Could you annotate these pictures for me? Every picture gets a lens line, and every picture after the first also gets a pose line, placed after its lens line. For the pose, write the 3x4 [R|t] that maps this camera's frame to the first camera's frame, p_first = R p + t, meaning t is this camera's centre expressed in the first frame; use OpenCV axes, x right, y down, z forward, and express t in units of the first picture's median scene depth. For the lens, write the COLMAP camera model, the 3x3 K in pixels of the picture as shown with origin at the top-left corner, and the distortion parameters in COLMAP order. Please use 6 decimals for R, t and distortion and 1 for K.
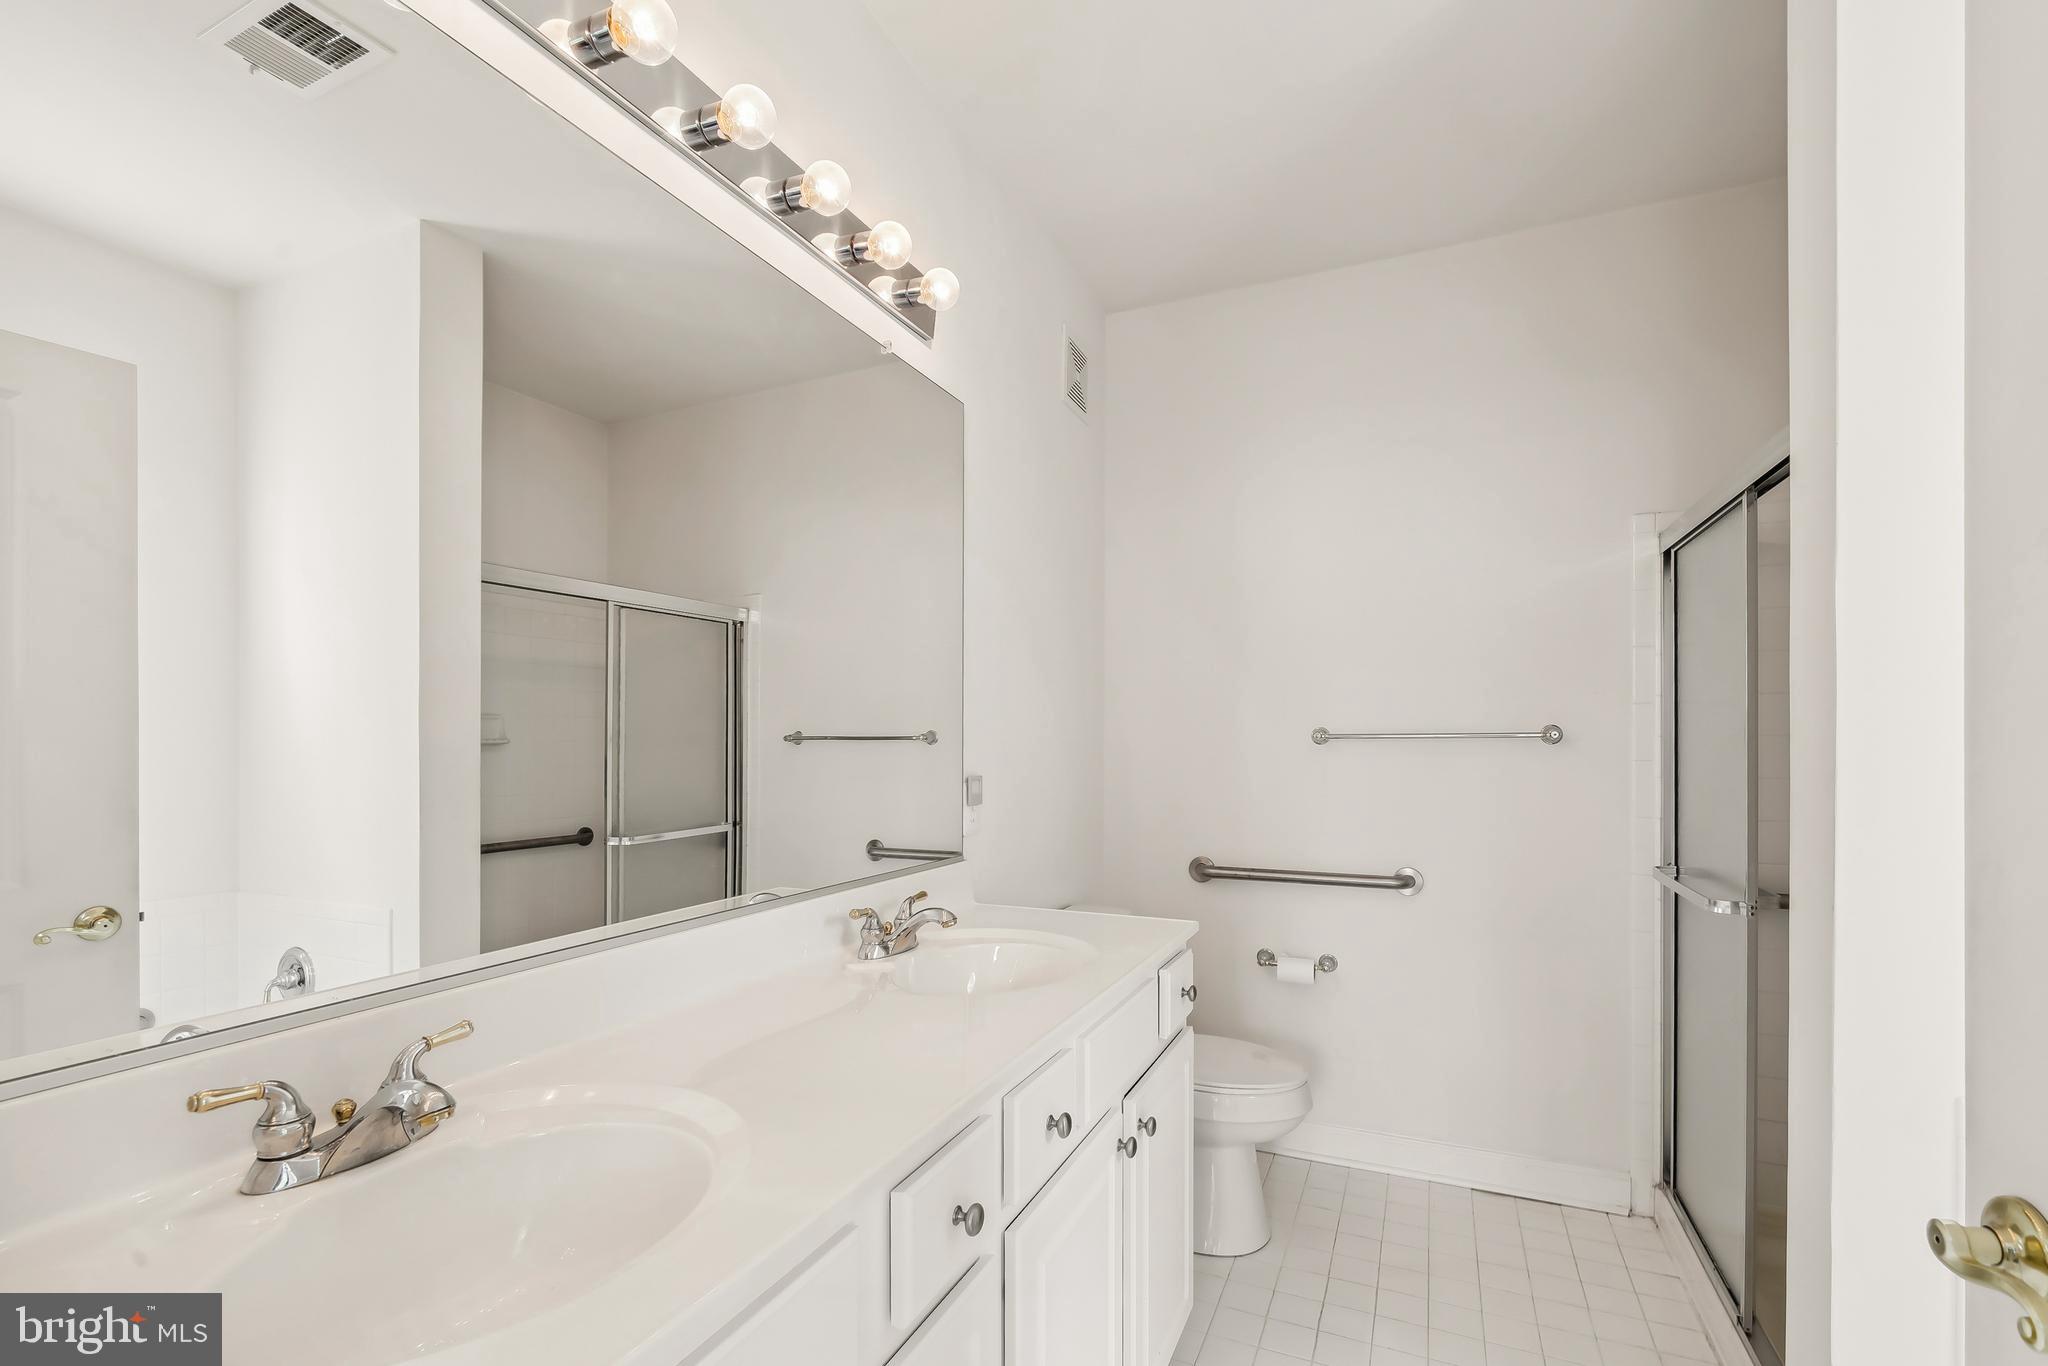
lens RADIAL K [[892.2, 0, 1018.4], [0, 892.2, 723.8], [0, 0, 1]] dist [-0.002595, -0.000043]
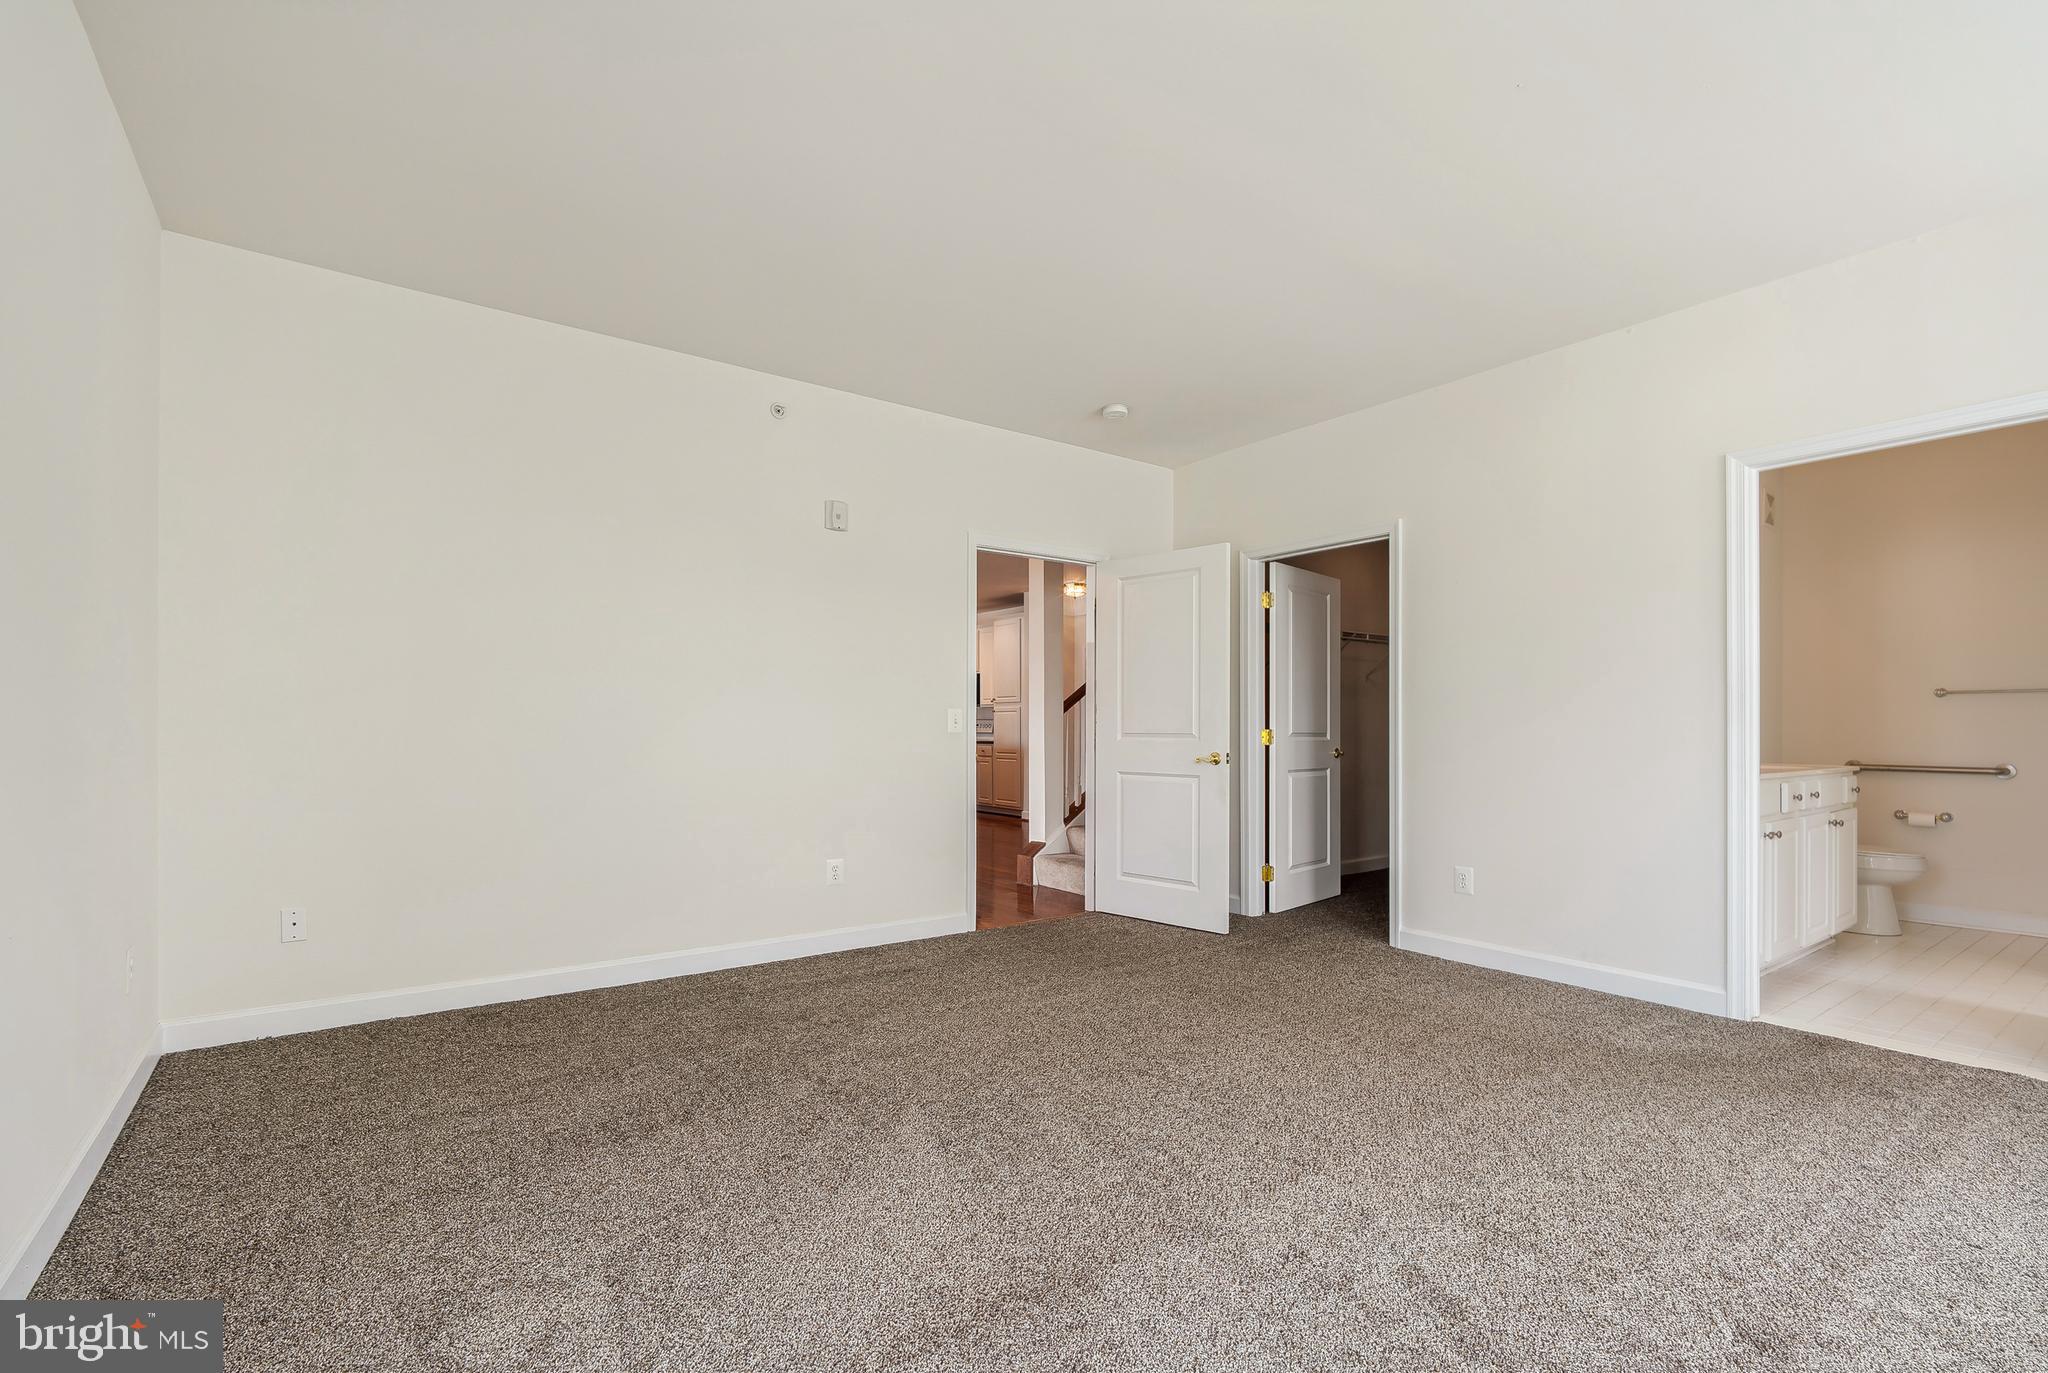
lens RADIAL K [[909.7, 0, 1003.4], [0, 909.7, 723.2], [0, 0, 1]] dist [-0.001215, 0.000101]
pose [[0.870398, -0.004142, -0.492332, -0.419981], [0.022704, 0.999238, 0.031733, -0.026013], [0.491825, -0.038798, 0.869829, -1.574928]]
